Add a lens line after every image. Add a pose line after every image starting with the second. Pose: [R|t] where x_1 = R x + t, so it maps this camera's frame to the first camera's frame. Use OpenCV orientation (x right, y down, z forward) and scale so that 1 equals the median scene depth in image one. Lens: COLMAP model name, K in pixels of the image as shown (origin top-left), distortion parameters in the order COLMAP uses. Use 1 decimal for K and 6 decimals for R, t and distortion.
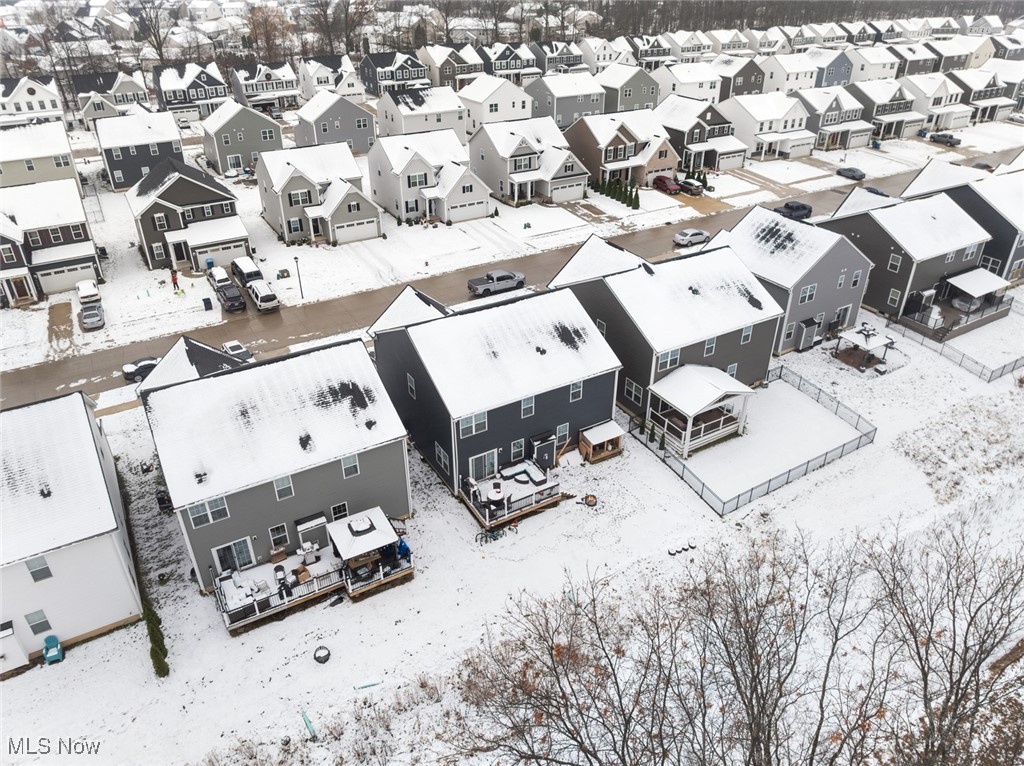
lens RADIAL K [[720.7, 0, 516.3], [0, 720.7, 383.5], [0, 0, 1]] dist [-0.029684, 0.001136]
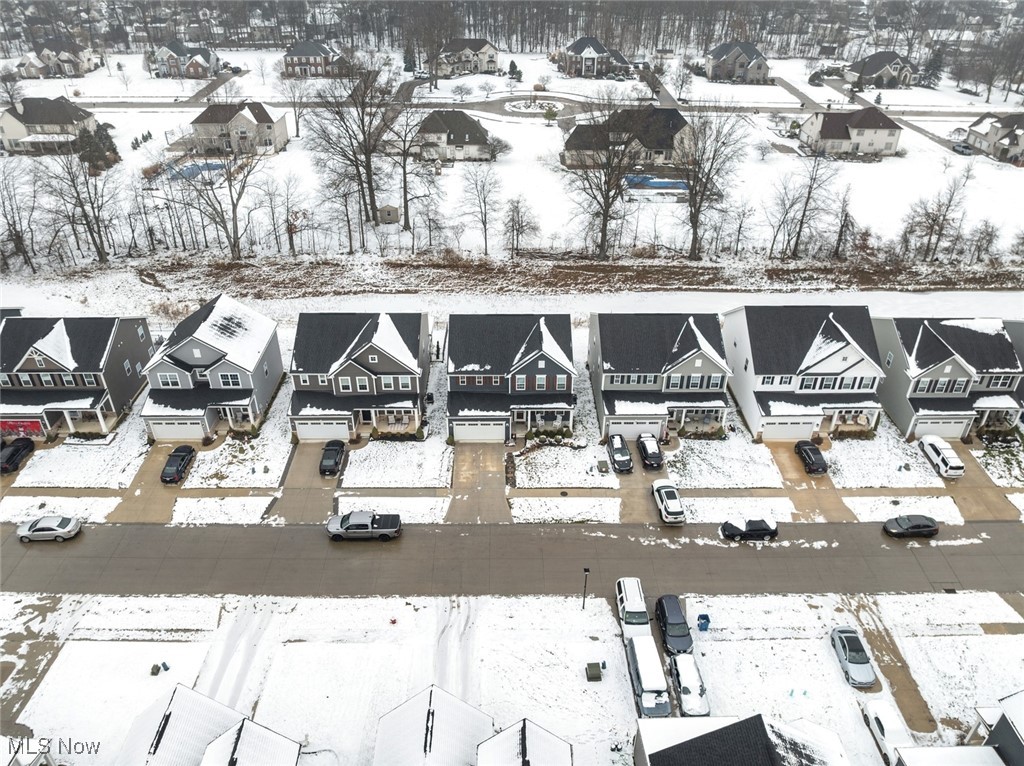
lens RADIAL K [[733.8, 0, 514.7], [0, 733.8, 382.3], [0, 0, 1]] dist [-0.034486, 0.002712]
pose [[-0.866788, -0.275448, 0.415700, -0.444275], [0.250522, 0.480253, 0.840592, -0.817614], [-0.431181, 0.832758, -0.347272, 1.000560]]
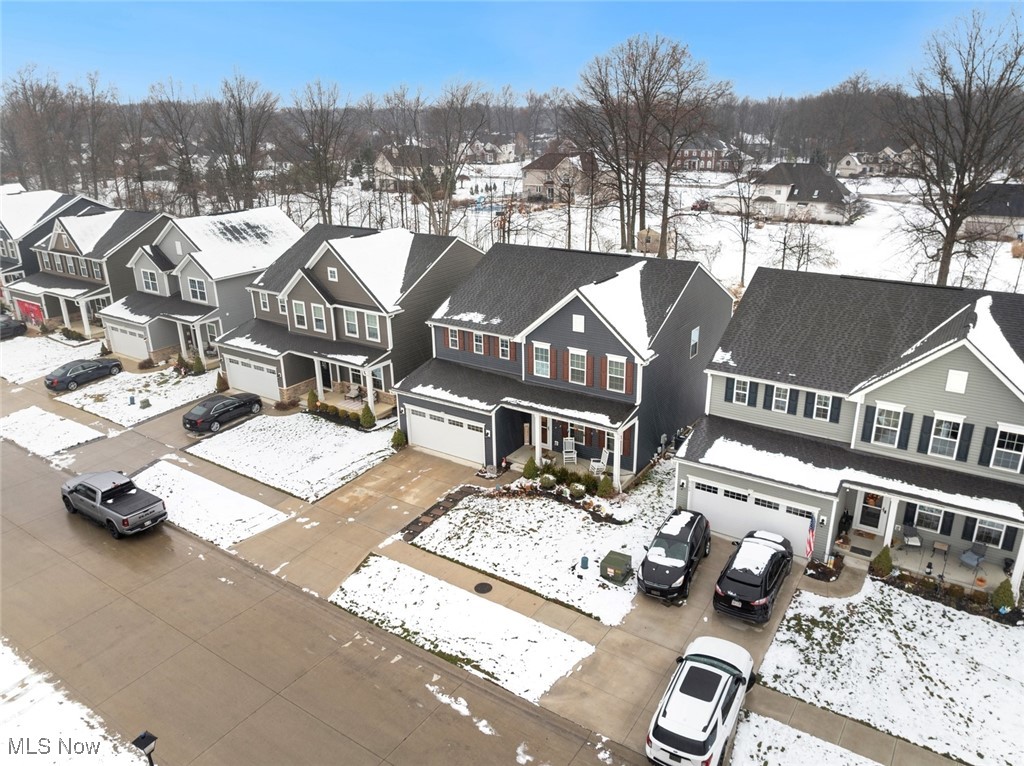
lens RADIAL K [[730.8, 0, 515.1], [0, 730.8, 379.3], [0, 0, 1]] dist [-0.043014, 0.001552]
pose [[-0.426215, -0.302402, 0.852580, -0.449130], [0.479884, 0.723349, 0.496465, -0.272768], [-0.766845, 0.620741, -0.163184, 0.775041]]
